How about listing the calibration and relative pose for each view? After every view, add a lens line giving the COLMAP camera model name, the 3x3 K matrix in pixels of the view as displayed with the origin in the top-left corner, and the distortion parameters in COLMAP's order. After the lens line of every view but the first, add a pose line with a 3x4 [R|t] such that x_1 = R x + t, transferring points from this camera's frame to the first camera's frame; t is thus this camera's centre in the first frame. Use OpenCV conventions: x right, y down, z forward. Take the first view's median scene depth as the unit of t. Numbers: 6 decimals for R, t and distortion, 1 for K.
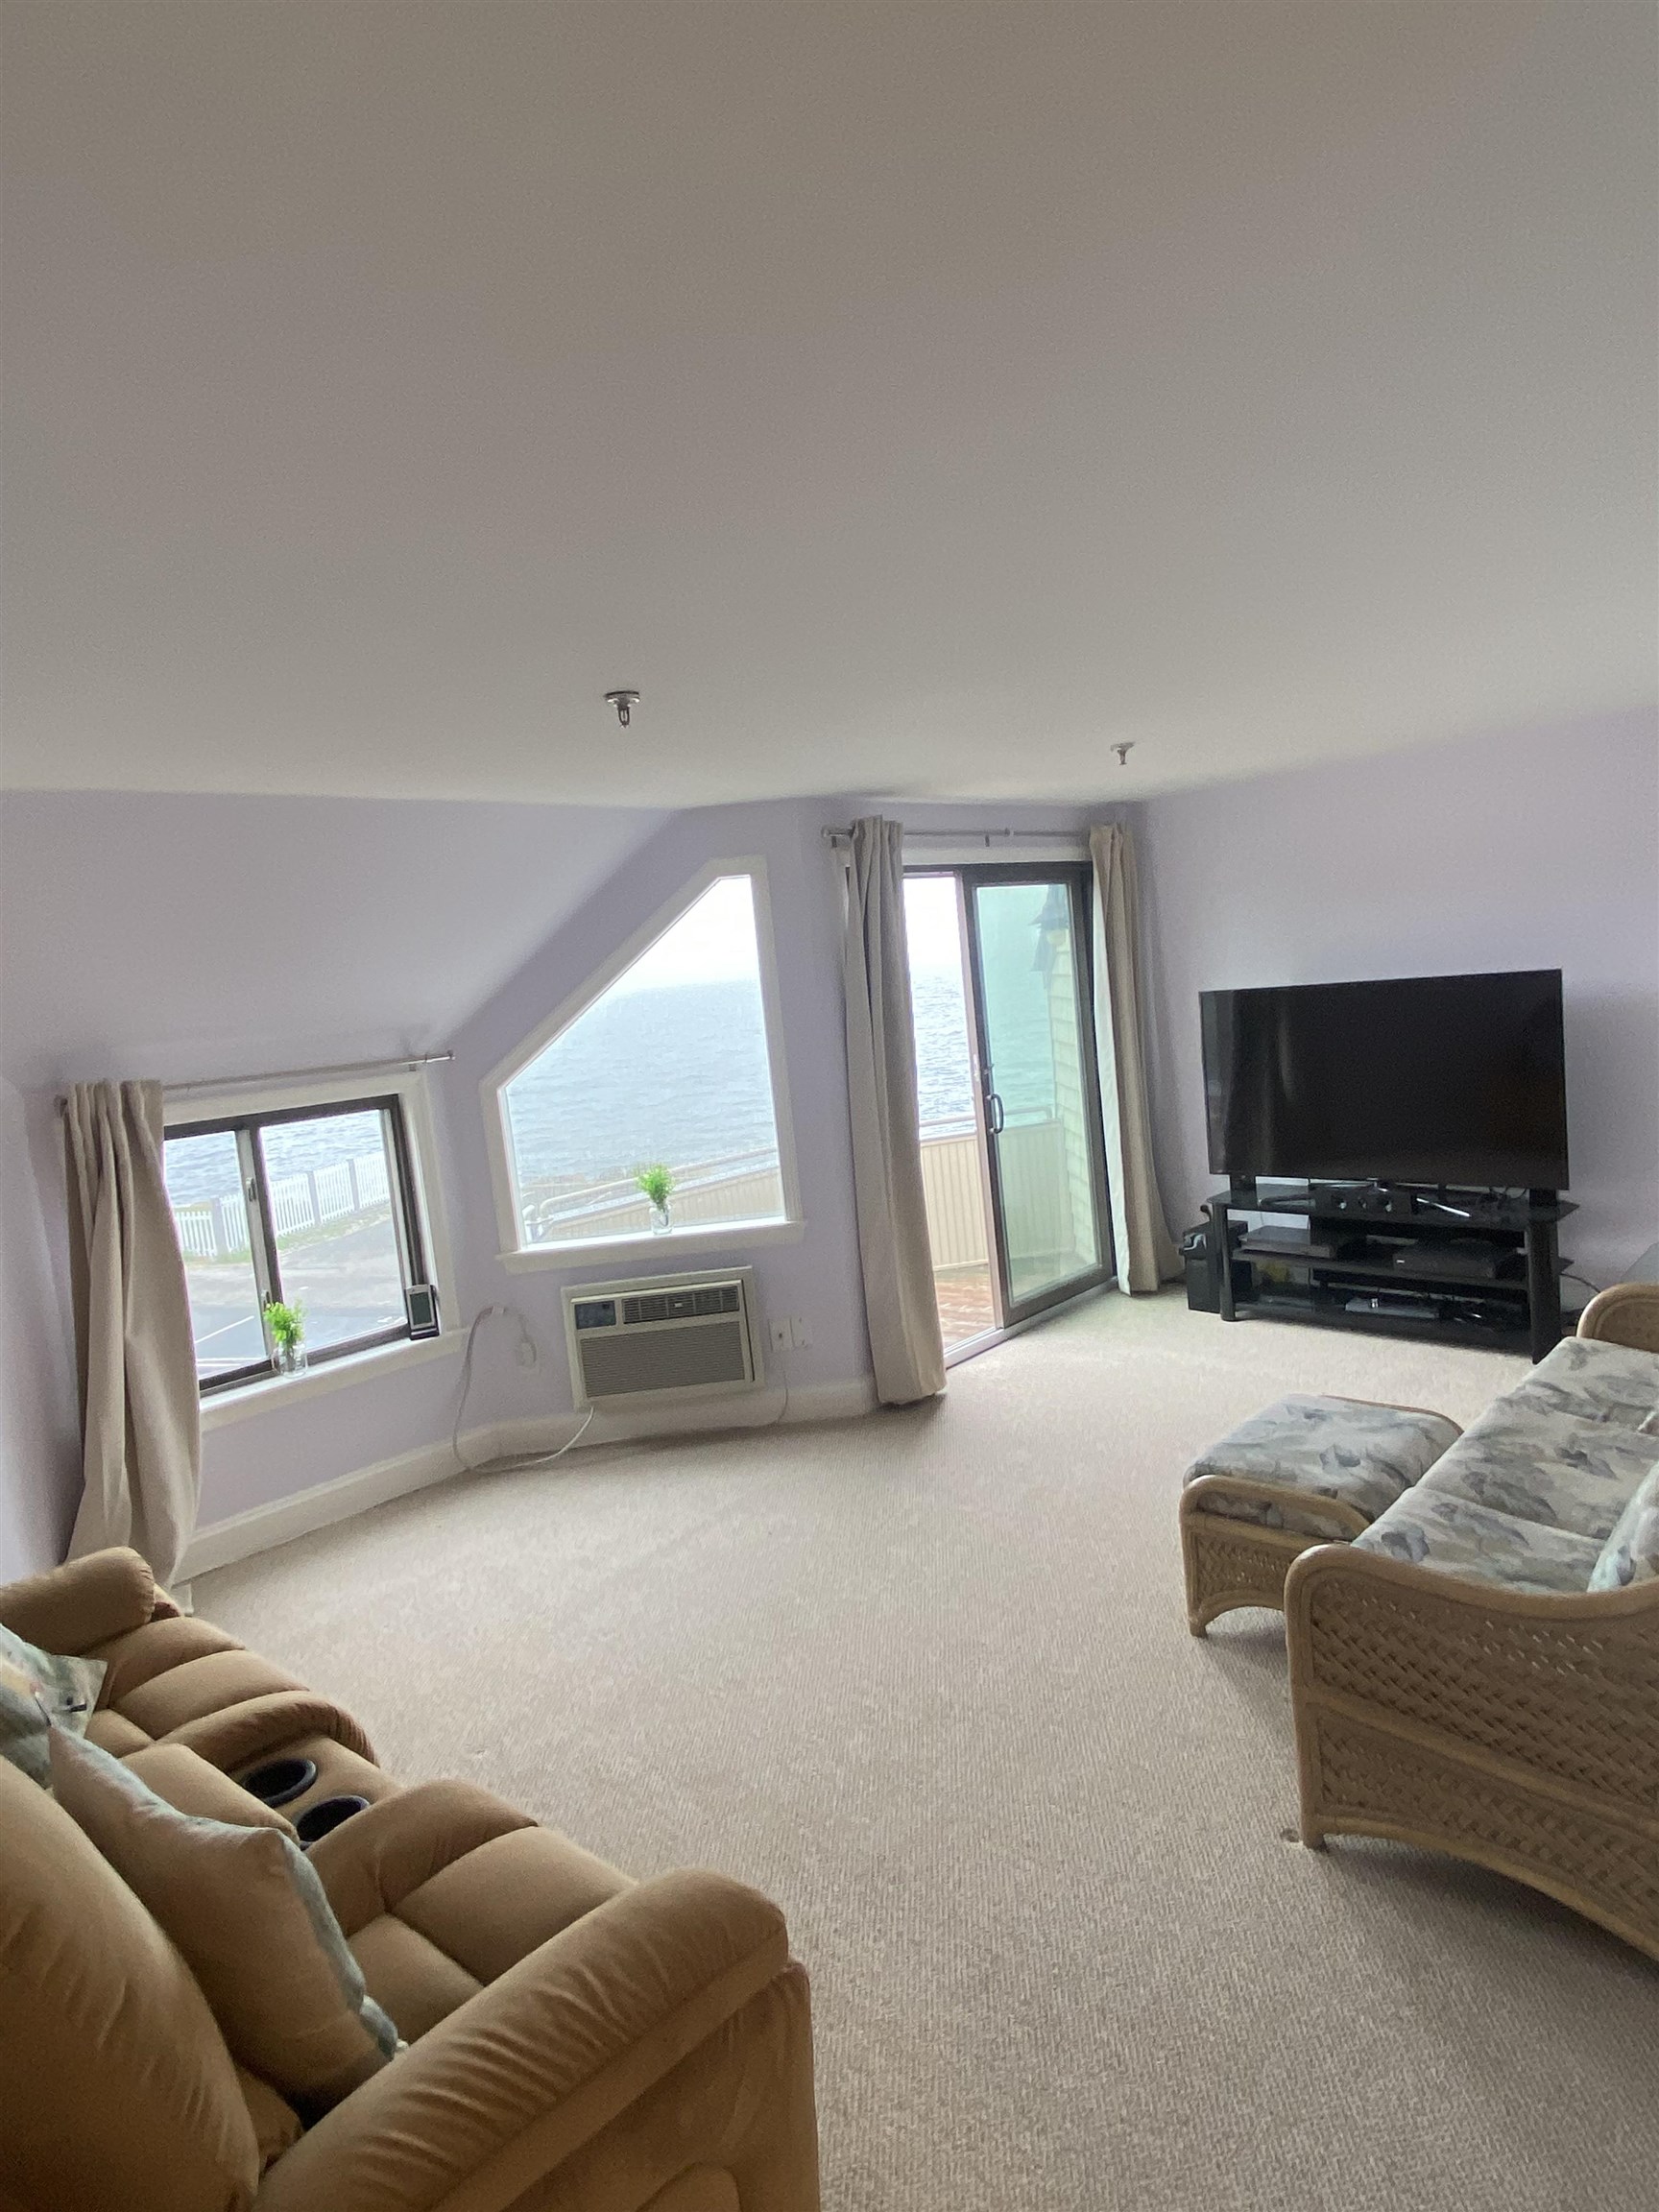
lens RADIAL K [[1246.4, 0, 852.4], [0, 1246.4, 1097.8], [0, 0, 1]] dist [0.002916, -0.058123]
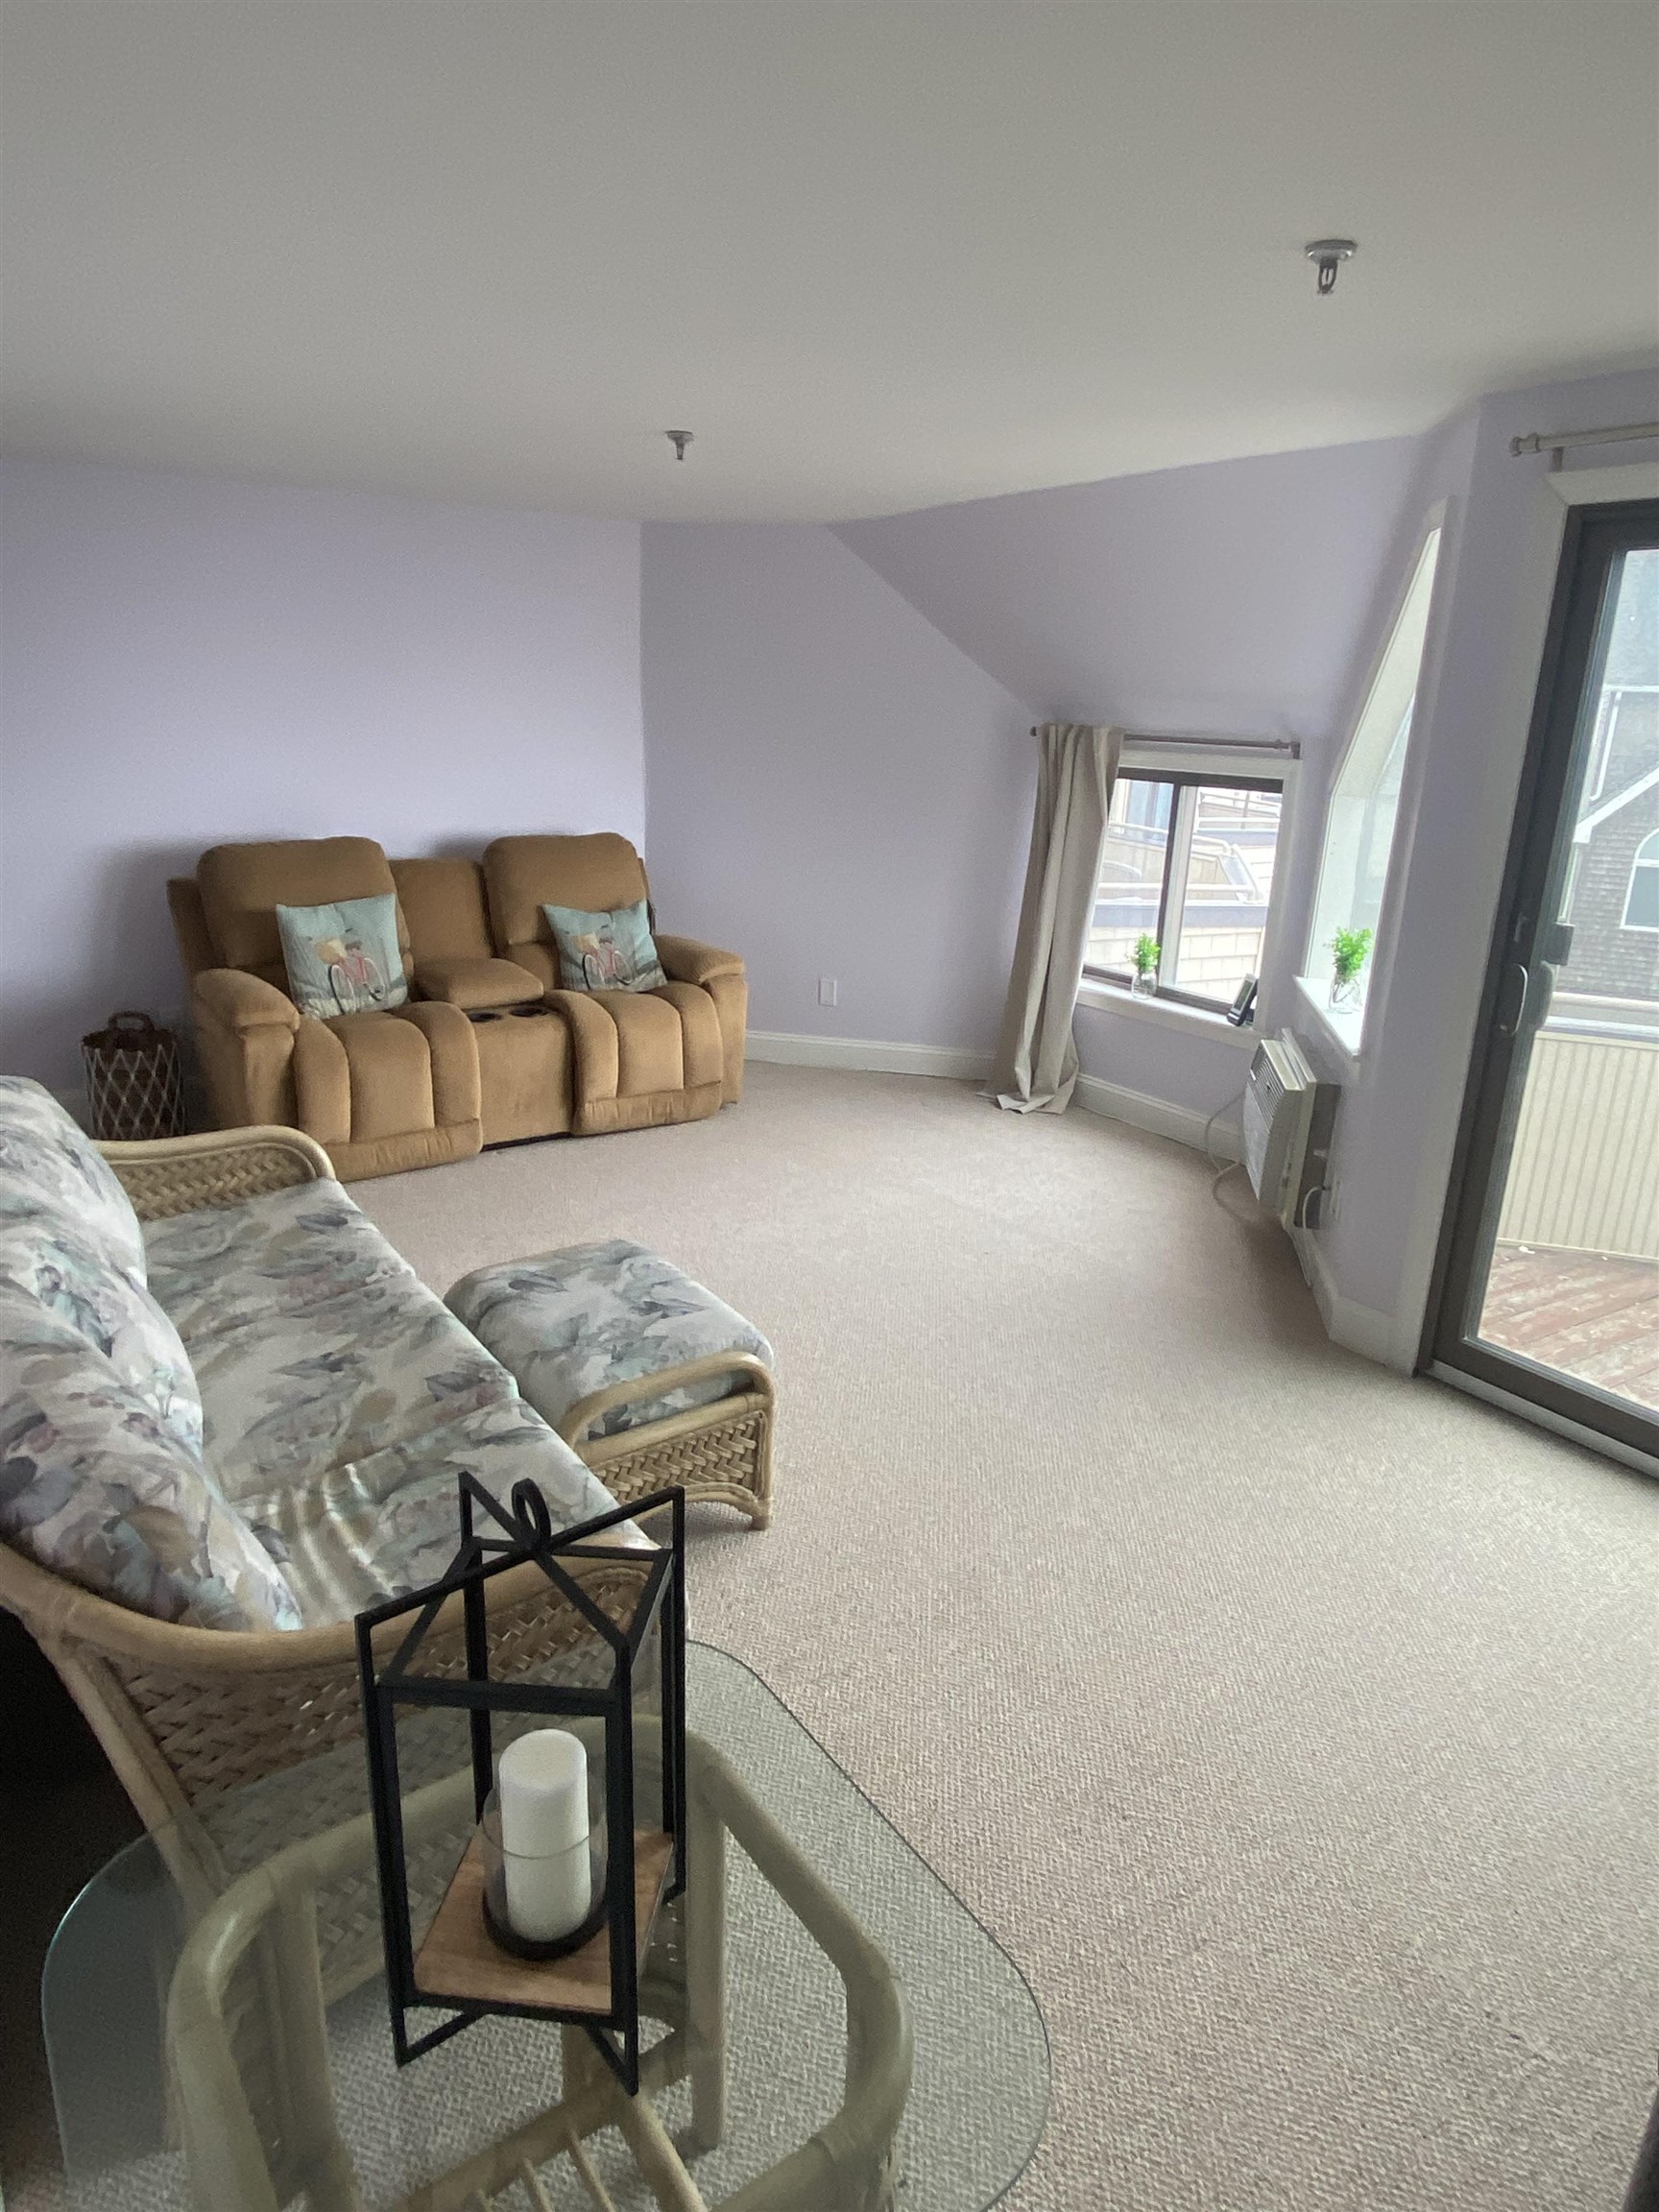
lens RADIAL K [[1328.1, 0, 838.2], [0, 1328.1, 1106.3], [0, 0, 1]] dist [0.000842, -0.000573]
pose [[-0.209252, 0.376743, -0.902374, 0.858036], [-0.108897, 0.908085, 0.404380, -0.177896], [0.971779, 0.182883, -0.148992, 0.978273]]
